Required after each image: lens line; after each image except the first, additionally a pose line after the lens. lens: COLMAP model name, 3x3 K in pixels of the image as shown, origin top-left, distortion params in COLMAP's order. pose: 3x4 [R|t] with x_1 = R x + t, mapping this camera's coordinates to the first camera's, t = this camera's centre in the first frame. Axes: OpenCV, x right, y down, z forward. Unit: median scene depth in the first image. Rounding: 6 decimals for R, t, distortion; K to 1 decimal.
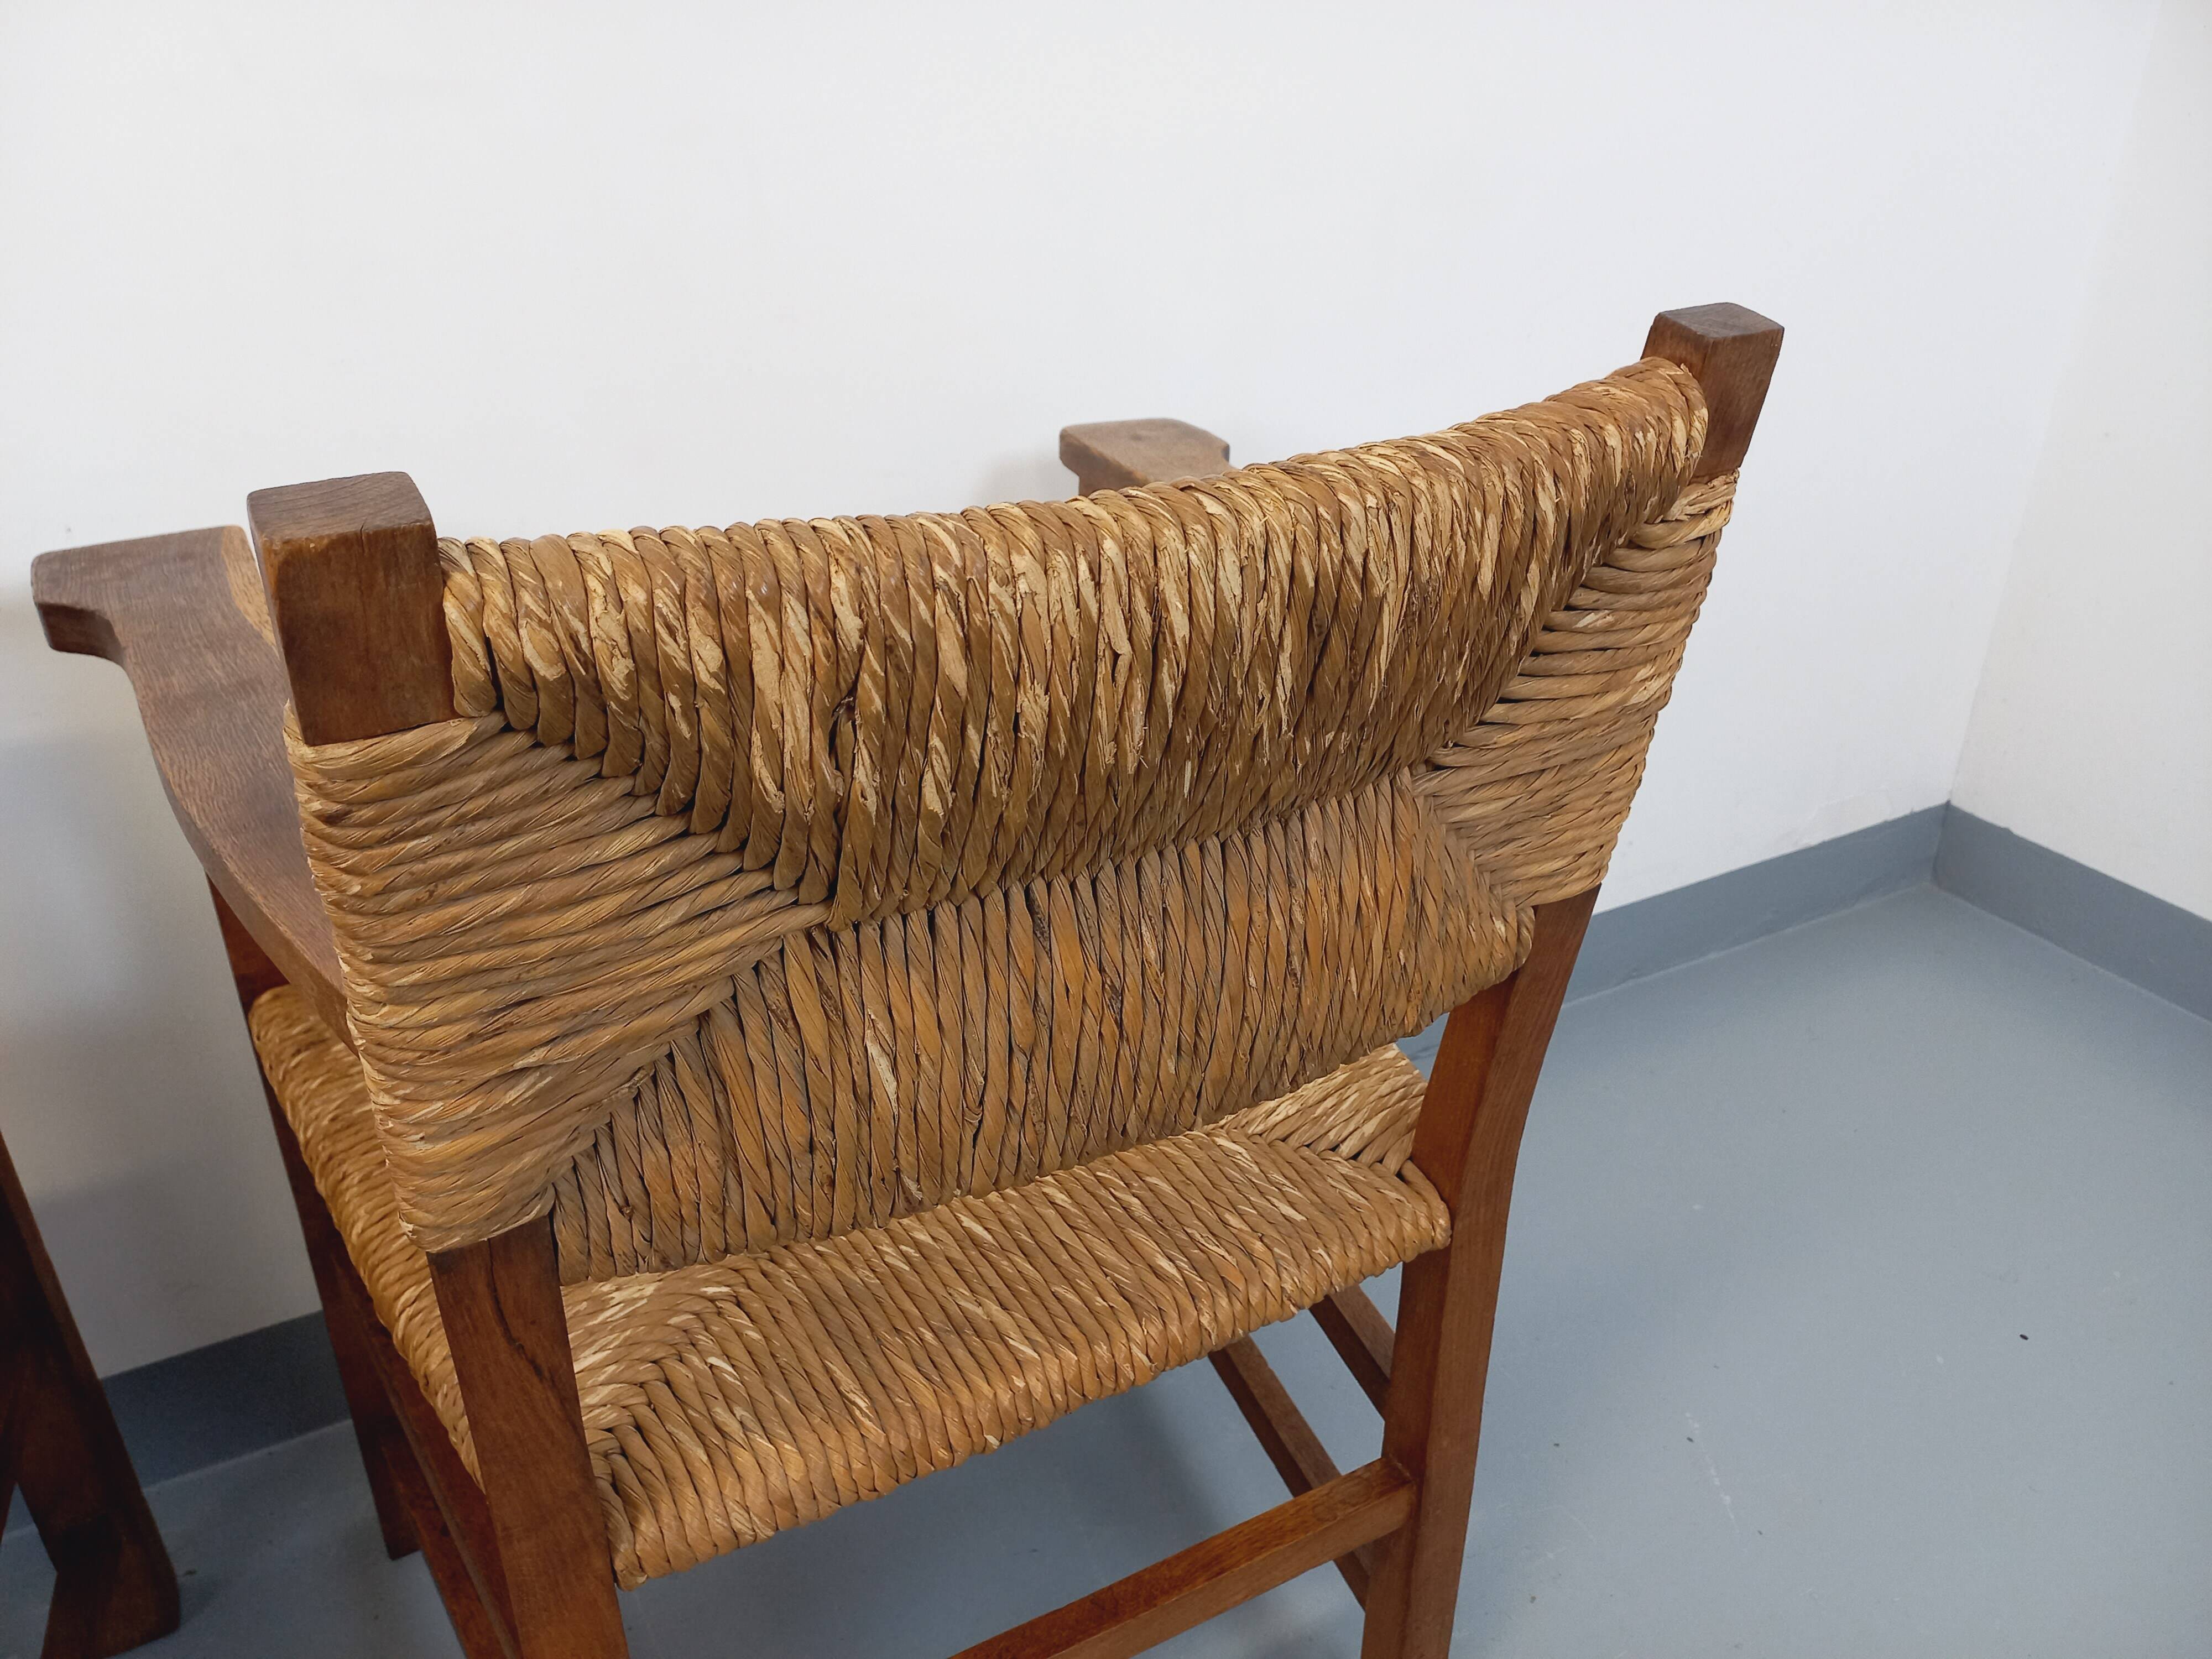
lens RADIAL K [[1620.7, 0, 1074.0], [0, 1620.7, 795.6], [0, 0, 1]] dist [0.080803, -0.076968]
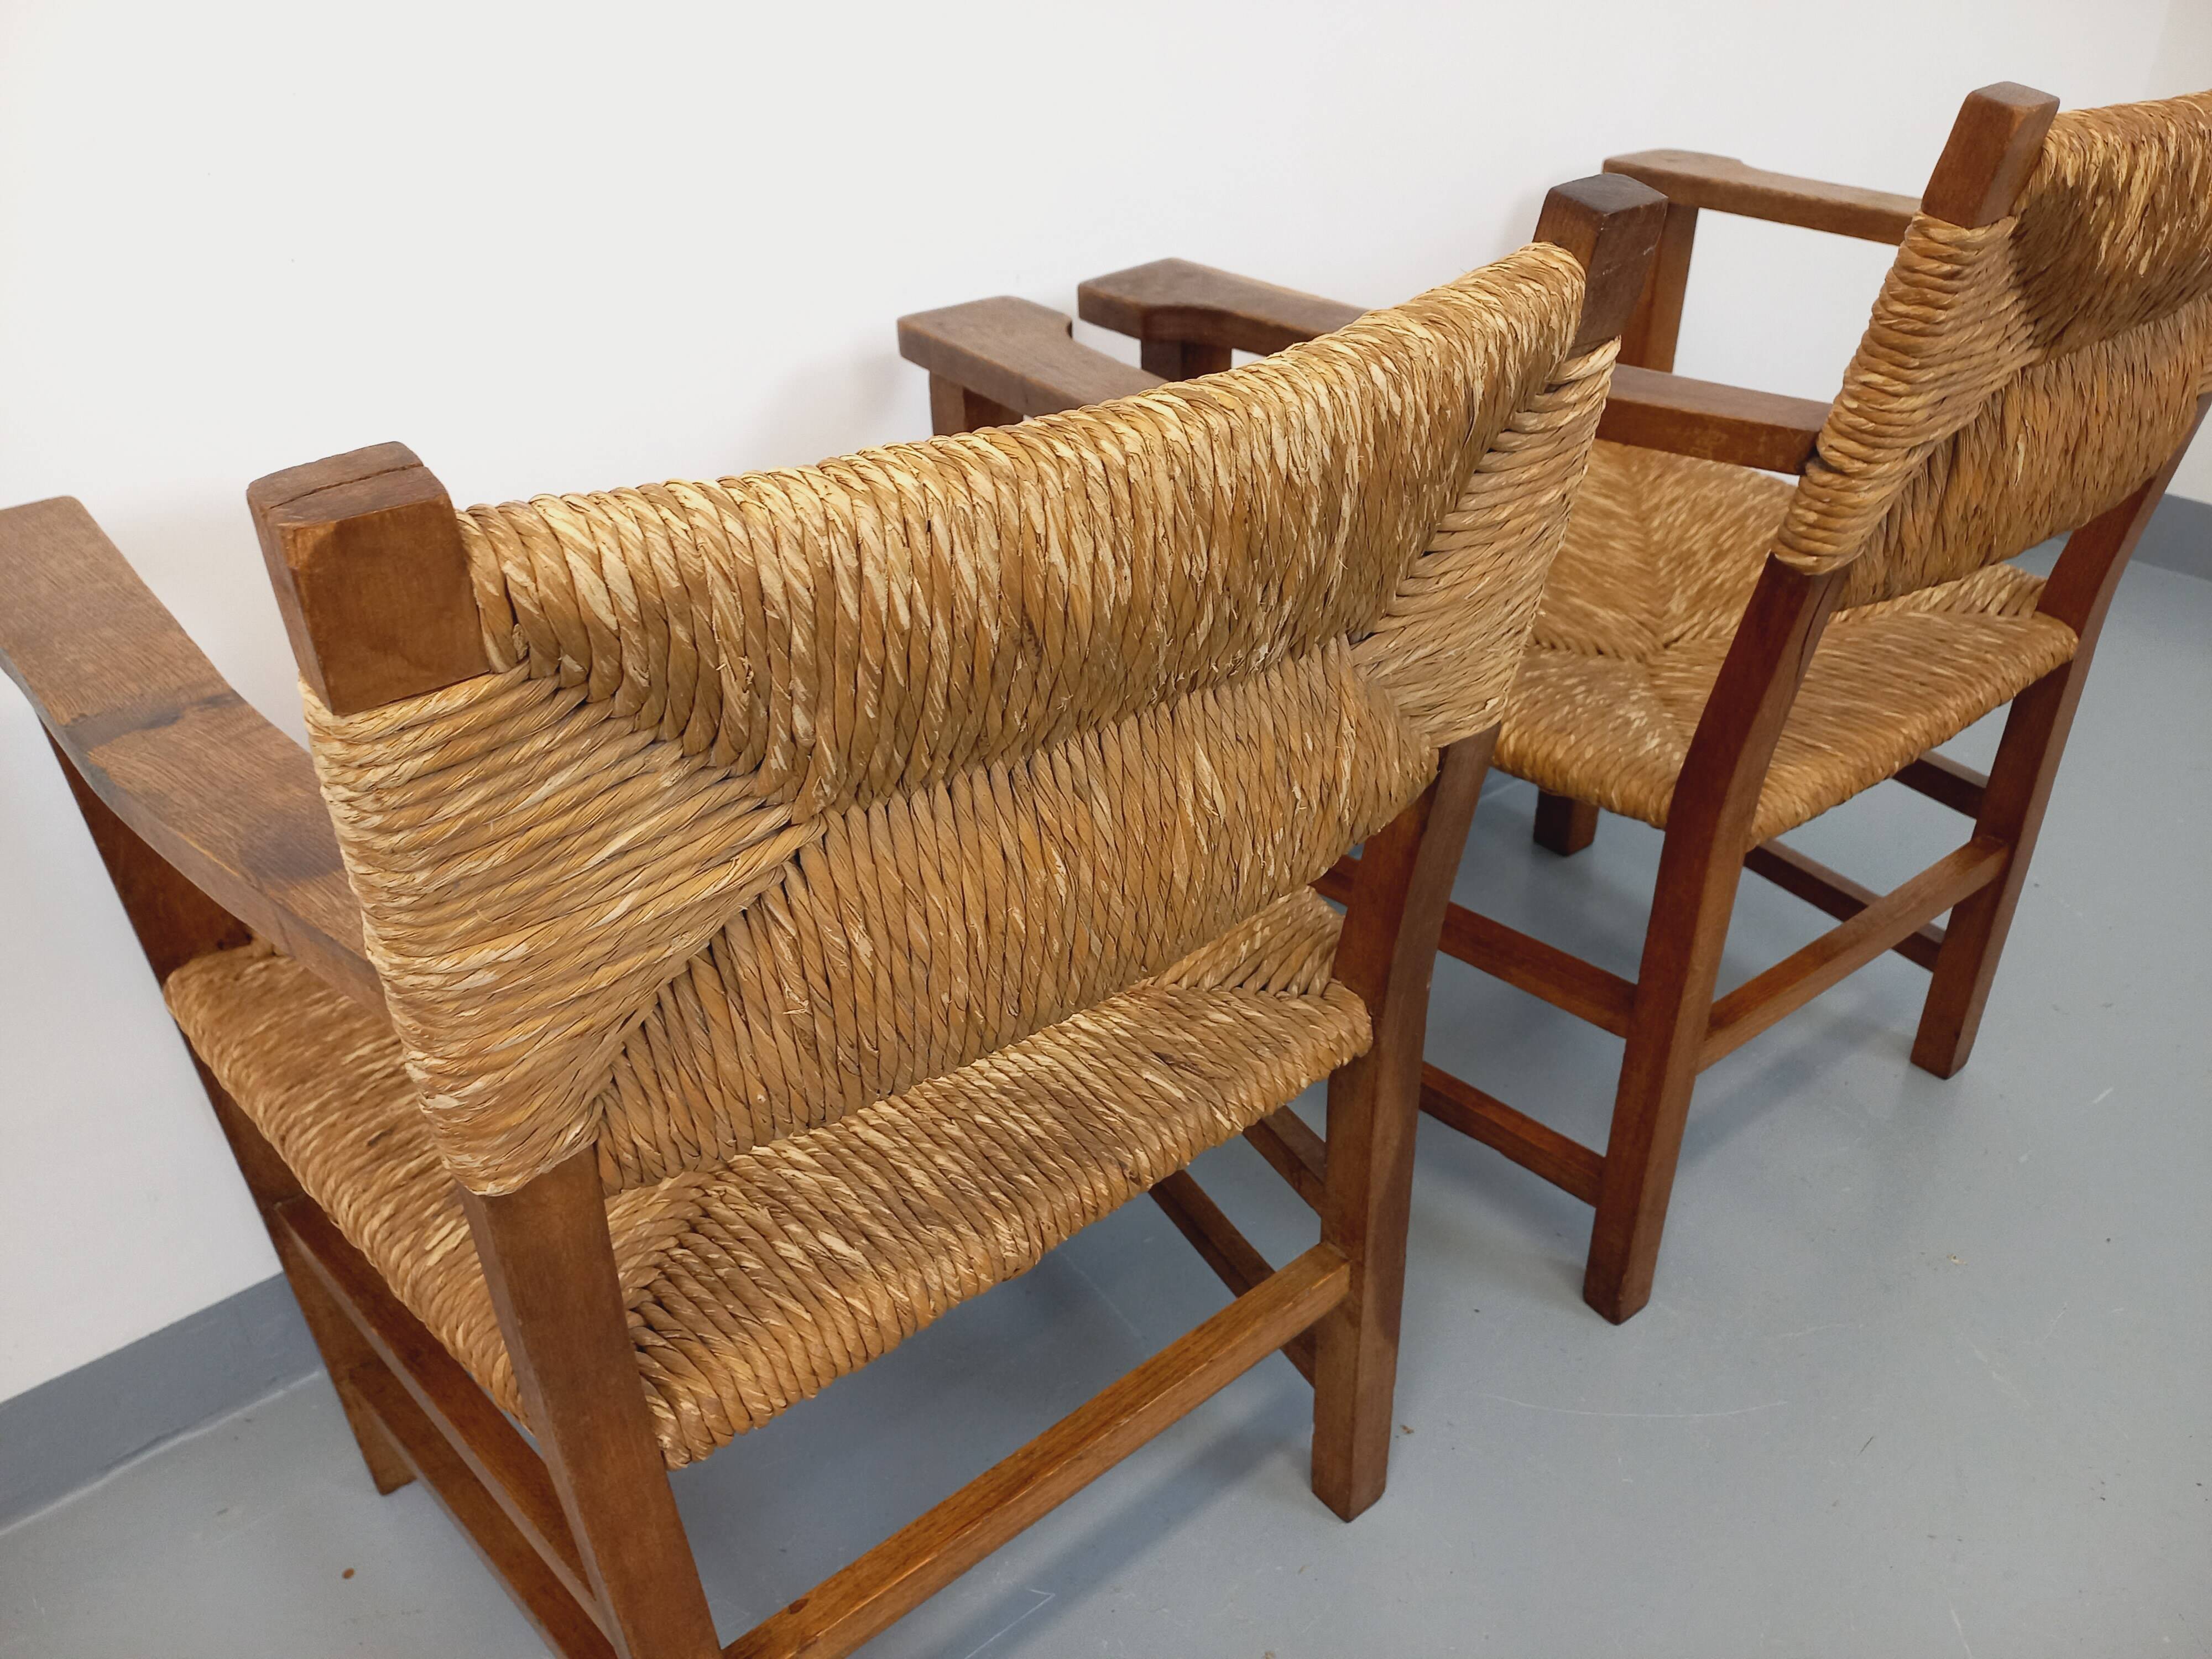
lens RADIAL K [[1620.7, 0, 1054.6], [0, 1620.7, 813.6], [0, 0, 1]] dist [0.080803, -0.076968]
pose [[0.987415, -0.118932, 0.104245, -1.363598], [0.110844, 0.990594, 0.080235, 0.284859], [-0.112807, -0.067670, 0.991310, -0.662833]]
